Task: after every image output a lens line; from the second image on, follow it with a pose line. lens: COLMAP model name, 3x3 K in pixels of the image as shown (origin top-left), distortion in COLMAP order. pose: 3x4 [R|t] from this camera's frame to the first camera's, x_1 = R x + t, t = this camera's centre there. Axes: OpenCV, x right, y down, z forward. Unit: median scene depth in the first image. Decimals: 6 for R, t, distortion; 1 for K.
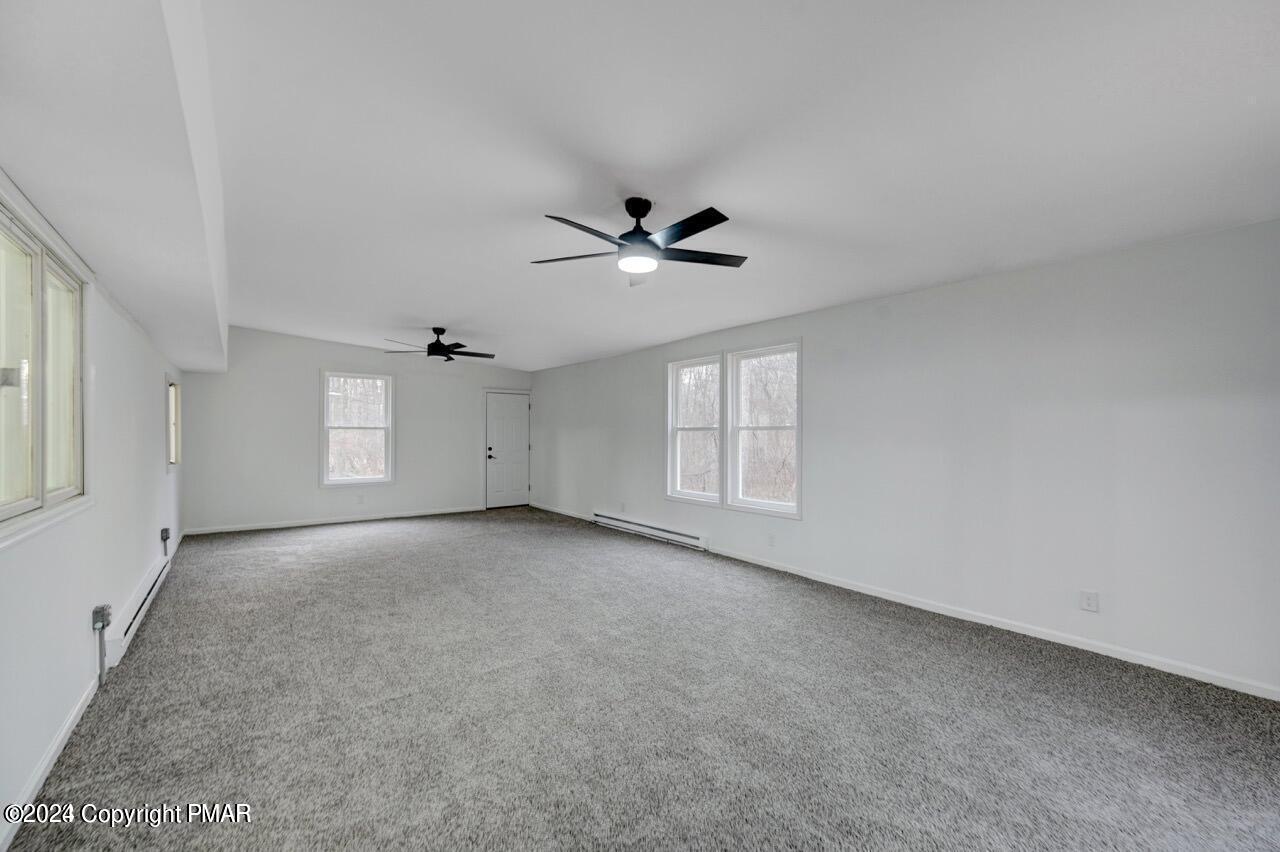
lens RADIAL K [[515.2, 0, 640.0], [0, 515.2, 426.0], [0, 0, 1]] dist [-0.001040, -0.000085]
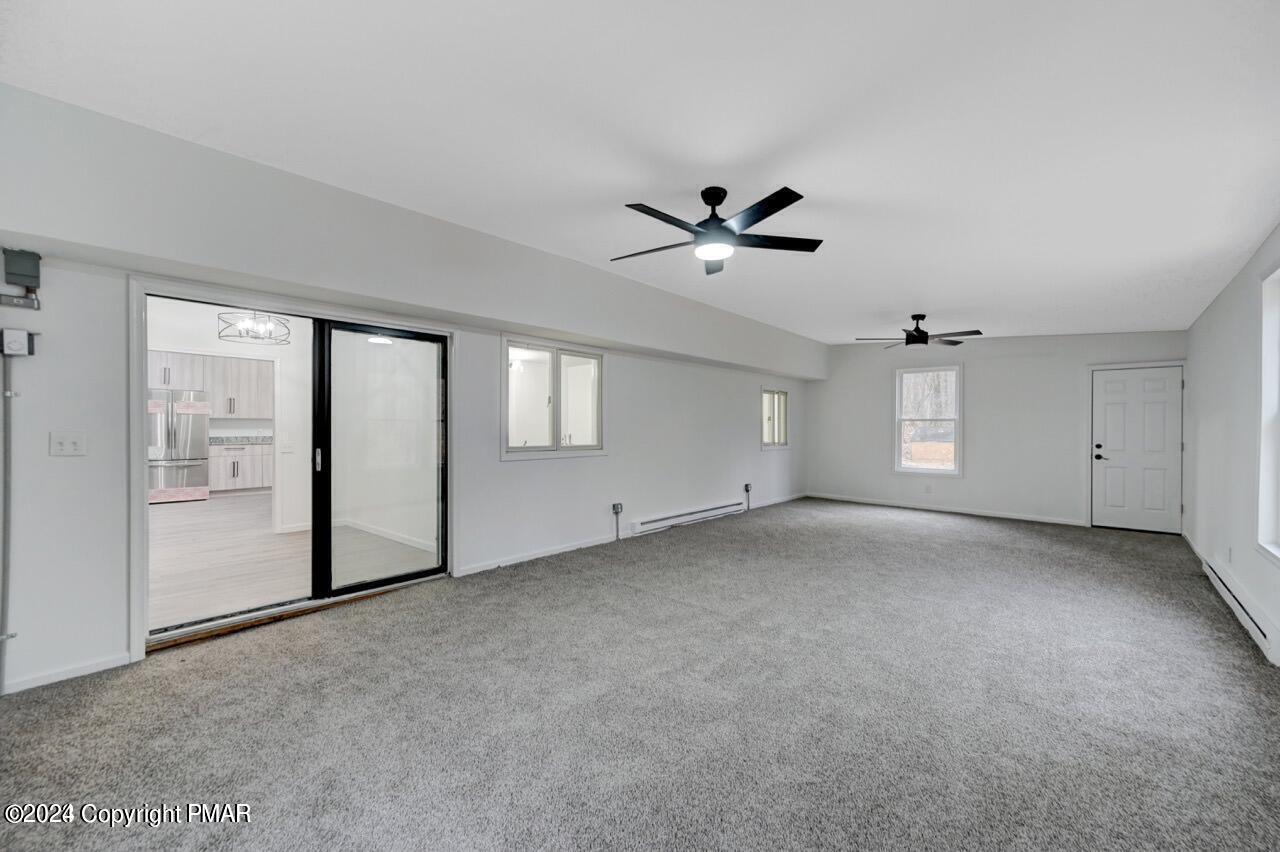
lens RADIAL K [[518.5, 0, 640.0], [0, 518.5, 426.0], [0, 0, 1]] dist [0.002047, 0.000190]
pose [[0.183141, 0.002888, -0.983082, 0.616591], [0.007790, 0.999960, 0.004389, 0.013336], [0.983056, -0.008462, 0.183111, 0.412194]]
